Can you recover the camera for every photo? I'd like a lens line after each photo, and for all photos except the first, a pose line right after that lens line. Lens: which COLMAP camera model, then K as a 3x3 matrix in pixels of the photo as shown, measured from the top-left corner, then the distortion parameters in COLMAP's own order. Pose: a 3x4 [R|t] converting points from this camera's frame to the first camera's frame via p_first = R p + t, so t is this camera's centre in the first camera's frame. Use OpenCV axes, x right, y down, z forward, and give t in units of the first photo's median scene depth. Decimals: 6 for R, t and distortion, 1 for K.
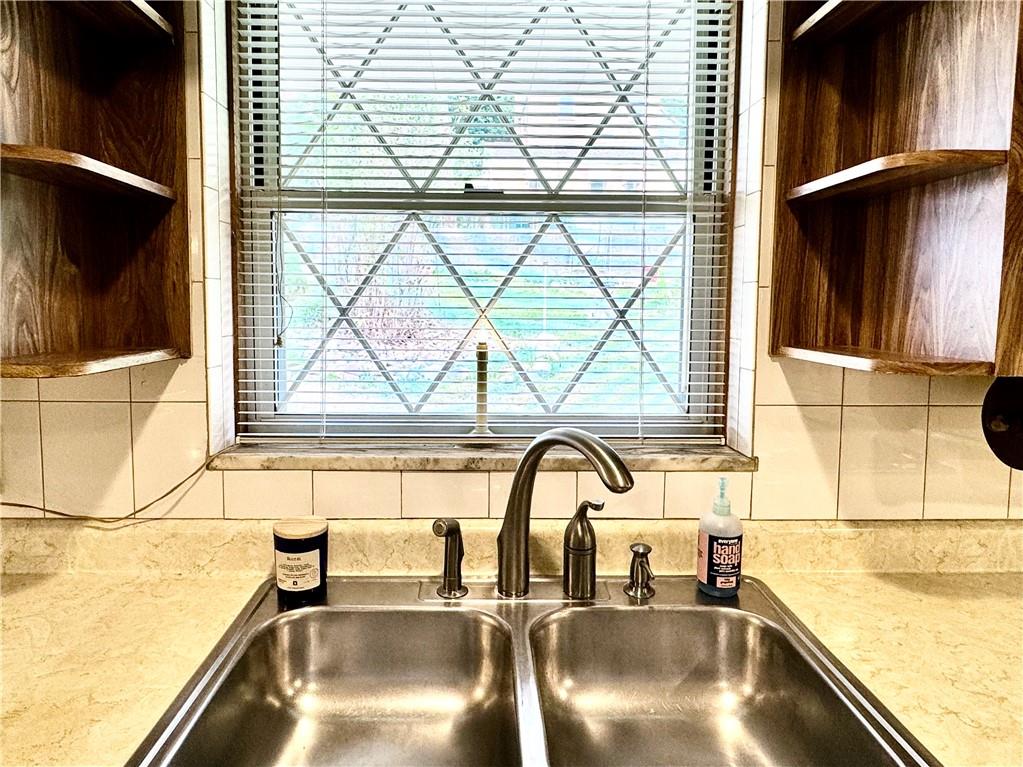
lens RADIAL K [[682.3, 0, 506.5], [0, 682.3, 375.3], [0, 0, 1]] dist [-0.011858, -0.003049]
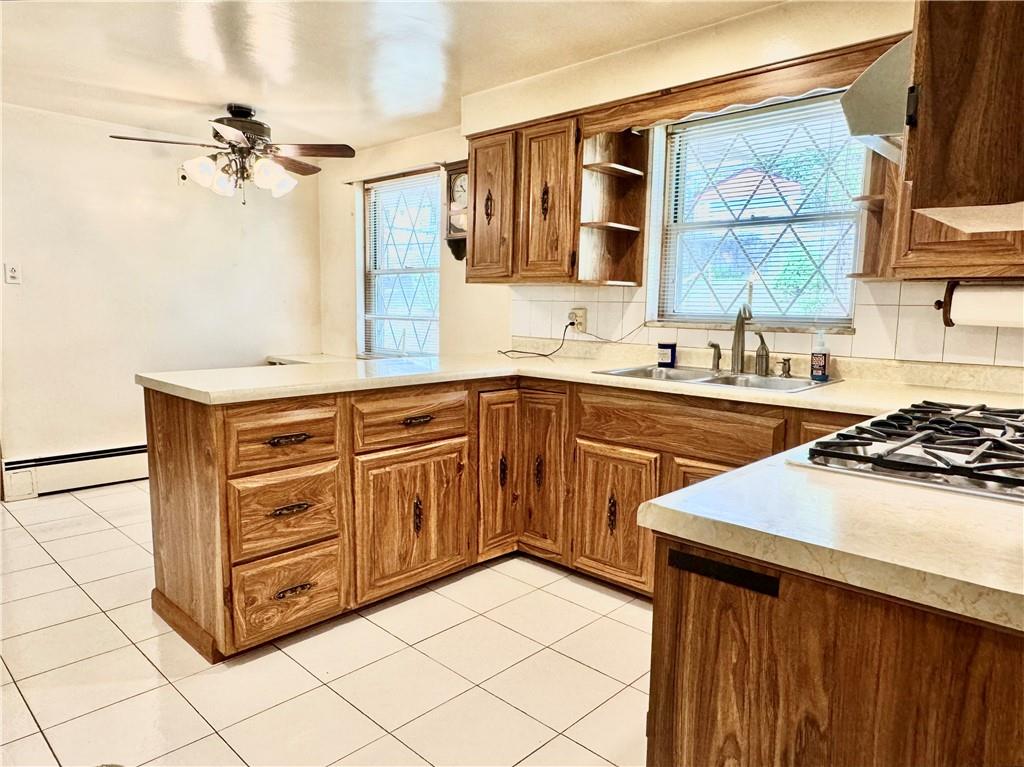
lens RADIAL K [[675.9, 0, 504.1], [0, 675.9, 379.6], [0, 0, 1]] dist [-0.013512, -0.003394]
pose [[0.707486, 0.081533, -0.702008, 1.123952], [-0.078971, 0.996222, 0.036116, 0.300660], [0.702301, 0.029887, 0.711252, -1.385982]]
